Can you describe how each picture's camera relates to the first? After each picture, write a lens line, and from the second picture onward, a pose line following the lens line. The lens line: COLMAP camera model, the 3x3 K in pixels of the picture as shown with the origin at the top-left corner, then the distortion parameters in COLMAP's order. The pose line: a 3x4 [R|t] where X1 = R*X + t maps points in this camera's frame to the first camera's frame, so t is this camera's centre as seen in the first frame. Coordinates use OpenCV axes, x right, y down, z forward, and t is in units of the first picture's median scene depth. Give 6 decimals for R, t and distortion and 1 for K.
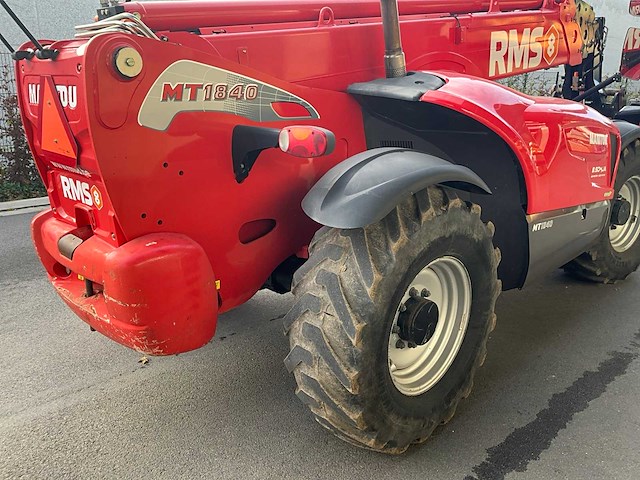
lens RADIAL K [[525.7, 0, 310.3], [0, 525.7, 239.6], [0, 0, 1]] dist [0.070682, -0.079614]
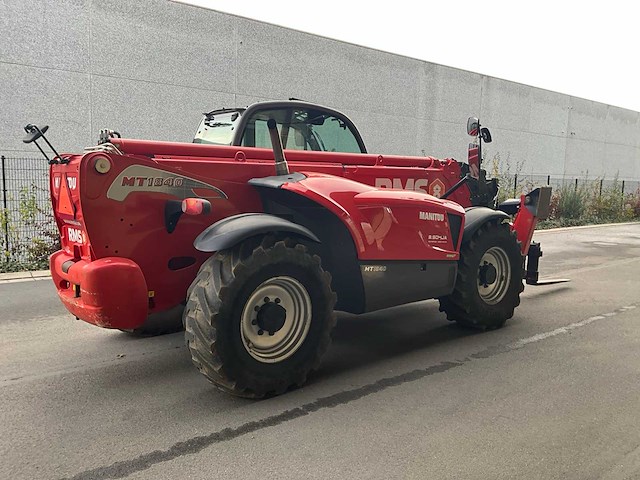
lens RADIAL K [[525.7, 0, 310.3], [0, 525.7, 239.6], [0, 0, 1]] dist [0.070682, -0.079614]
pose [[0.997554, 0.013756, -0.068532, 0.472307], [-0.025632, 0.984137, -0.175547, 0.216740], [0.065030, 0.176874, 0.982083, -0.695598]]
